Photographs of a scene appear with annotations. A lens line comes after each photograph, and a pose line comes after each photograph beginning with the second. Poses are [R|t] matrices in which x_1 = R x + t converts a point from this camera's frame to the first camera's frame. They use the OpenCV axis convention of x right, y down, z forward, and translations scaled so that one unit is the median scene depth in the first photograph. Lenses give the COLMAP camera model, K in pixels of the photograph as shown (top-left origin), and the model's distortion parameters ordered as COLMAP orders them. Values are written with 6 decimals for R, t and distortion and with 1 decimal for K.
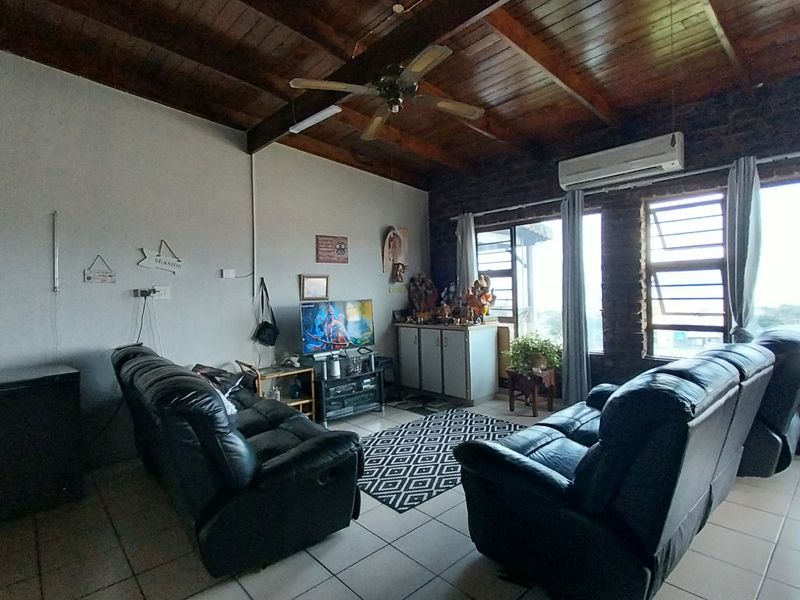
lens RADIAL K [[418.1, 0, 399.3], [0, 418.1, 301.8], [0, 0, 1]] dist [0.020224, -0.009843]
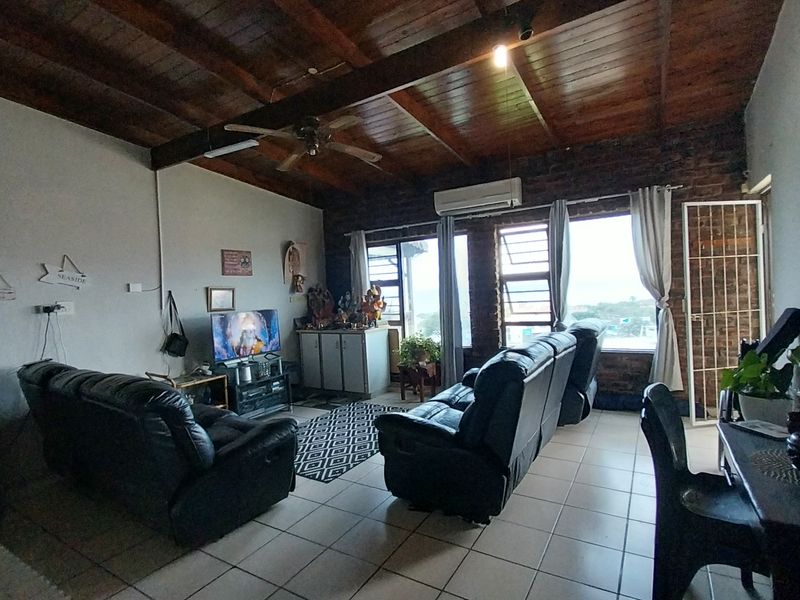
lens RADIAL K [[418.1, 0, 399.3], [0, 418.1, 301.8], [0, 0, 1]] dist [0.020224, -0.009843]
pose [[0.957526, -0.023508, 0.287386, -0.083357], [0.027650, 0.999564, -0.010362, -0.004174], [-0.287017, 0.017868, 0.957759, -0.149475]]
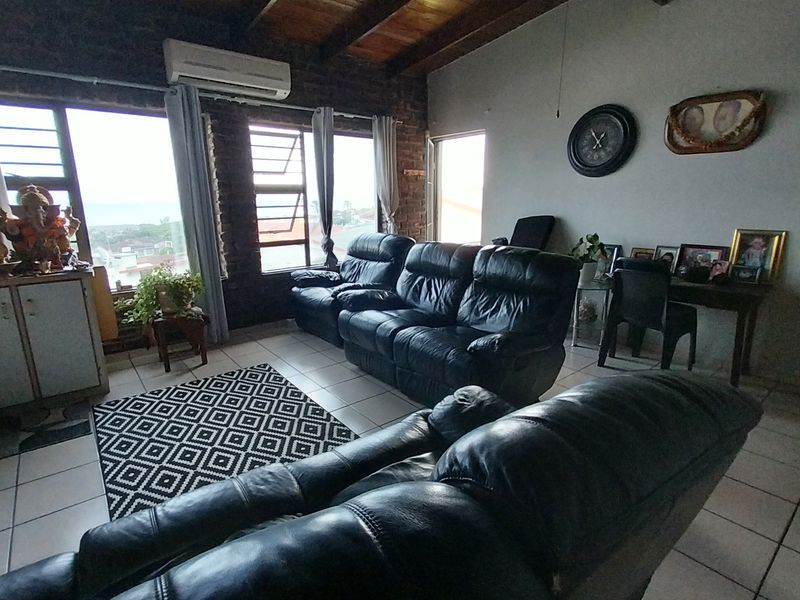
lens RADIAL K [[418.1, 0, 399.3], [0, 418.1, 301.8], [0, 0, 1]] dist [0.020224, -0.009843]
pose [[0.049557, -0.208774, 0.976708, -0.487892], [0.034439, 0.977685, 0.207235, -0.010098], [-0.998177, 0.023367, 0.055641, 0.597557]]
